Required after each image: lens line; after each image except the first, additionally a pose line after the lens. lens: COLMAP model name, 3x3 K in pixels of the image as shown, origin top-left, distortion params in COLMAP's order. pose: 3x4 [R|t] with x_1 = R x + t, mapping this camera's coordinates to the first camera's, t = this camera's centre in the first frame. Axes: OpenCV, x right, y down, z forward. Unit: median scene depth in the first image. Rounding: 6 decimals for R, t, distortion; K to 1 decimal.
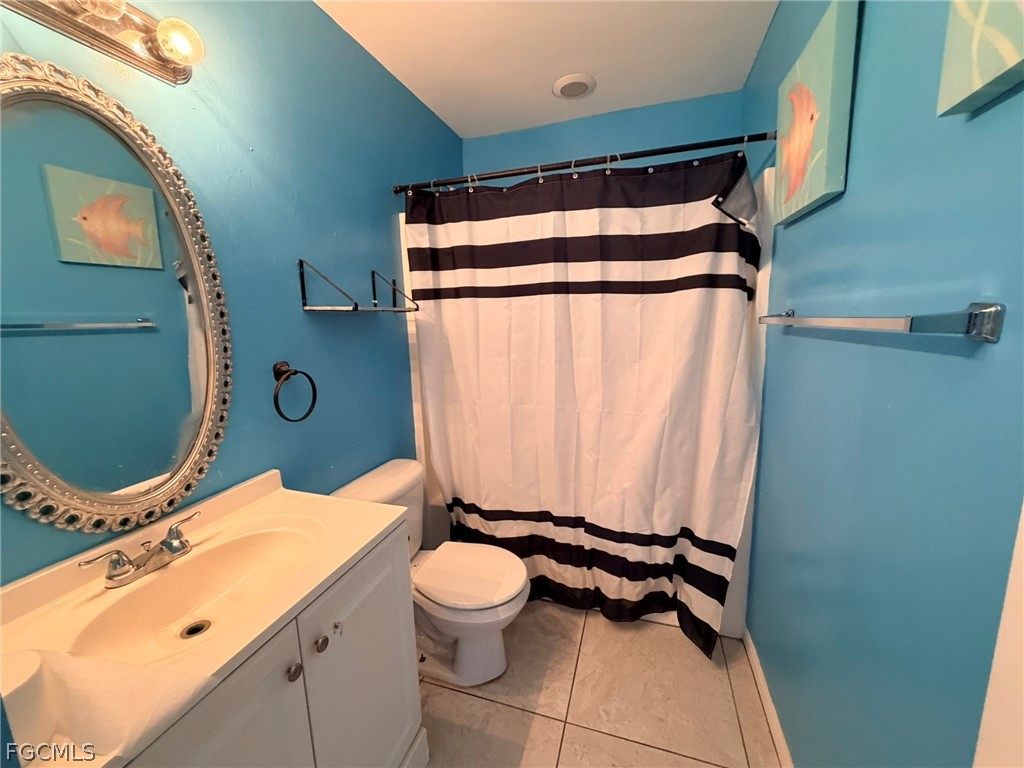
lens RADIAL K [[408.9, 0, 511.9], [0, 408.9, 381.1], [0, 0, 1]] dist [0.000325, 0.000541]
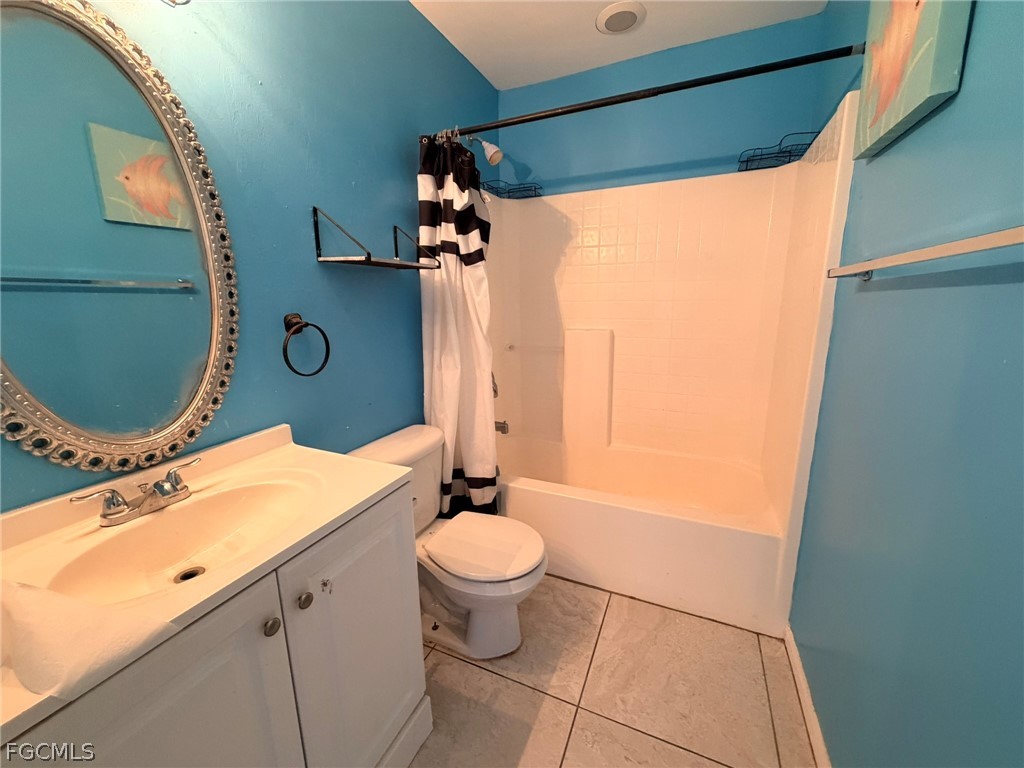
lens RADIAL K [[408.9, 0, 512.6], [0, 408.9, 382.4], [0, 0, 1]] dist [0.000325, 0.000541]
pose [[0.994298, 0.034597, -0.100871, 0.055880], [-0.030030, 0.998469, 0.046450, 0.057098], [0.102323, -0.043156, 0.993815, 0.092268]]
